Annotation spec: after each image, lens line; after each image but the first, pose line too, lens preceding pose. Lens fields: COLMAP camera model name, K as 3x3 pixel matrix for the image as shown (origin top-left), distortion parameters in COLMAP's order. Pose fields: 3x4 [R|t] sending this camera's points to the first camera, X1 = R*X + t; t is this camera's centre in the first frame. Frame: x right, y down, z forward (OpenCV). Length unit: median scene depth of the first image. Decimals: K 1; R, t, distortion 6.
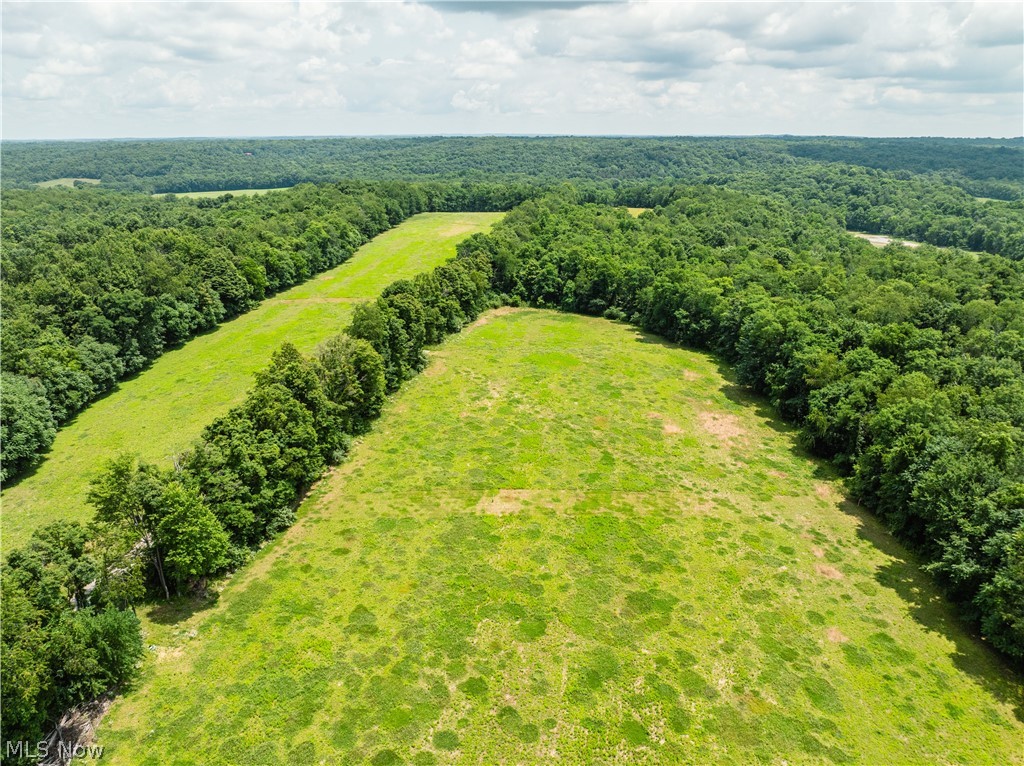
lens RADIAL K [[726.6, 0, 512.0], [0, 726.6, 383.0], [0, 0, 1]] dist [-0.064042, 0.039779]
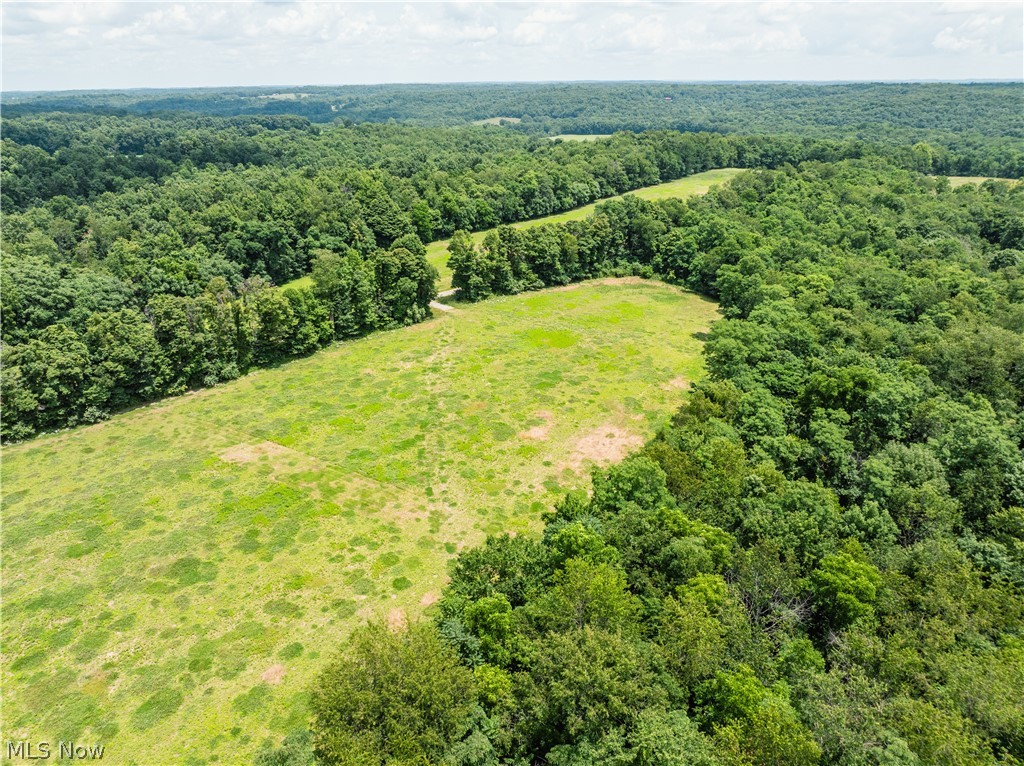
lens RADIAL K [[726.6, 0, 512.0], [0, 726.6, 383.0], [0, 0, 1]] dist [-0.064042, 0.039779]
pose [[0.834794, 0.205815, -0.510646, 0.159129], [-0.170075, 0.978537, 0.116361, -0.023567], [0.523635, -0.010289, 0.851881, 0.057325]]
